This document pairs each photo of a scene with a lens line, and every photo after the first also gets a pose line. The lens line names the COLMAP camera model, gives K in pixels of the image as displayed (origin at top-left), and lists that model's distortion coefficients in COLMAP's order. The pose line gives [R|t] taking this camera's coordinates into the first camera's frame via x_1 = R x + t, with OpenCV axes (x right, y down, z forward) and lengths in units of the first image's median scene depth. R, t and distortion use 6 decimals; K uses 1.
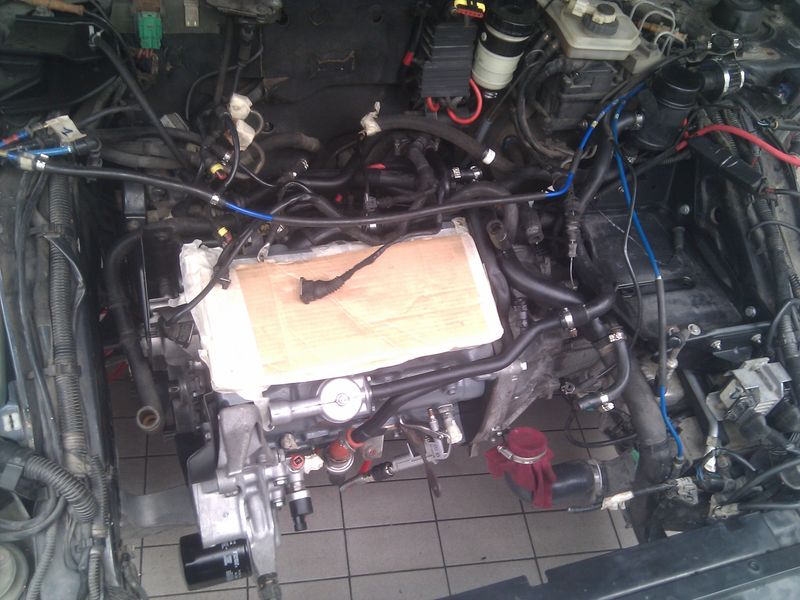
lens RADIAL K [[705.7, 0, 400.2], [0, 705.7, 300.0], [0, 0, 1]] dist [0.015029, -0.000685]
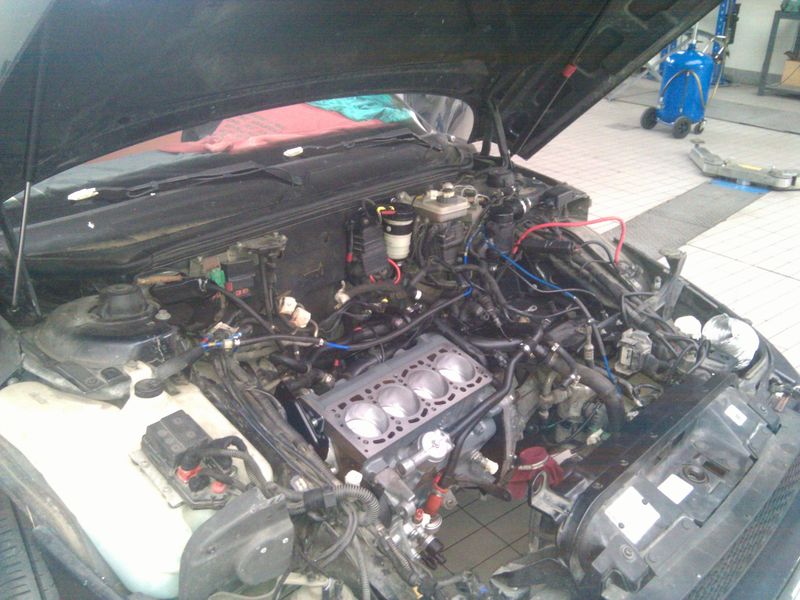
lens RADIAL K [[615.9, 0, 399.7], [0, 615.9, 300.1], [0, 0, 1]] dist [-0.010880, -0.000738]
pose [[0.874470, -0.357657, 0.327693, -0.393244], [0.452003, 0.845980, -0.282863, 0.183543], [-0.176054, 0.395473, 0.901447, -0.222030]]
